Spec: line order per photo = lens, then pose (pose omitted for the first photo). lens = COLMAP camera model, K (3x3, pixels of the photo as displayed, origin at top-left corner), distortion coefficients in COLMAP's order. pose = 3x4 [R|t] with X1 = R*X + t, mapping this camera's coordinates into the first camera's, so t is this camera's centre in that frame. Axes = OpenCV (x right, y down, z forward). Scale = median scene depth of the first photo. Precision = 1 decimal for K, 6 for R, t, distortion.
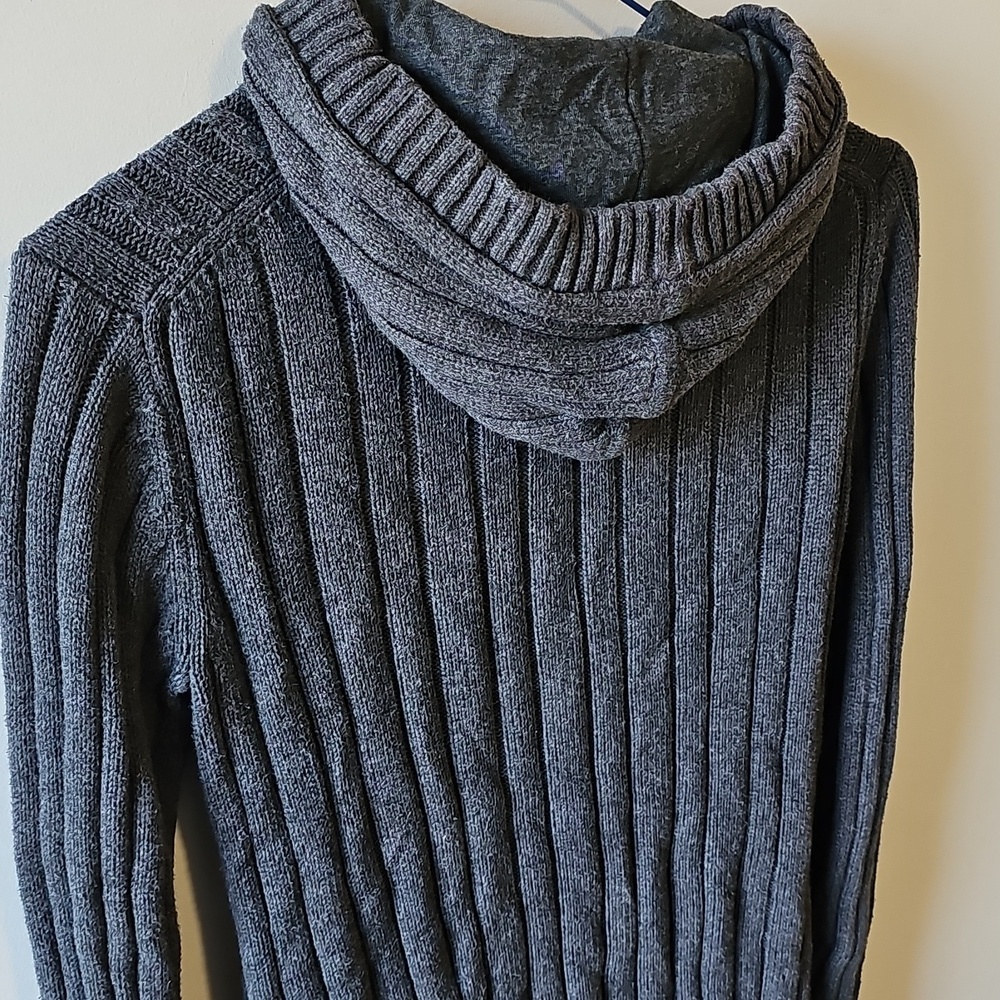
lens RADIAL K [[1395.1, 0, 500.0], [0, 1395.1, 500.0], [0, 0, 1]] dist [0.183897, -0.727984]
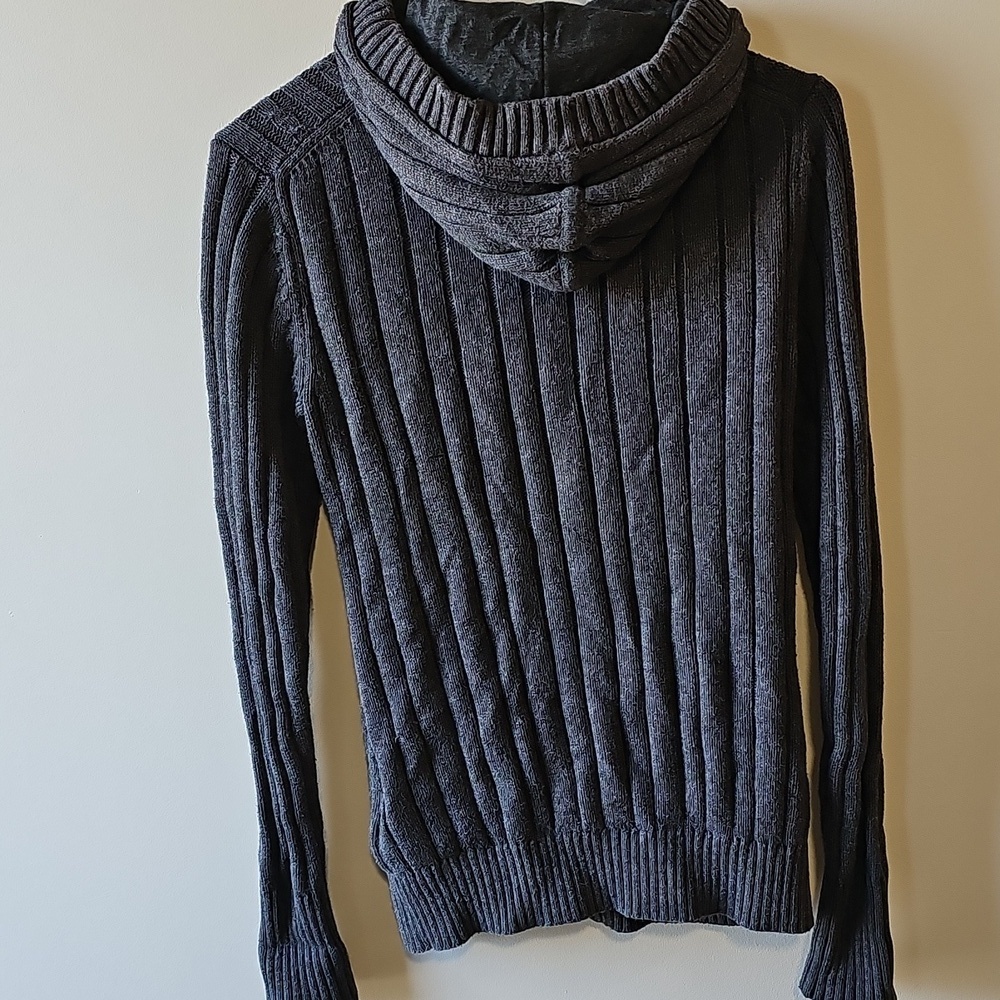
lens RADIAL K [[1349.2, 0, 514.7], [0, 1349.2, 502.3], [0, 0, 1]] dist [0.154545, -0.504198]
pose [[0.868708, 0.082246, -0.488449, 0.798818], [-0.127888, 0.989926, -0.060763, 0.308145], [0.478531, 0.115252, 0.870474, -0.273024]]
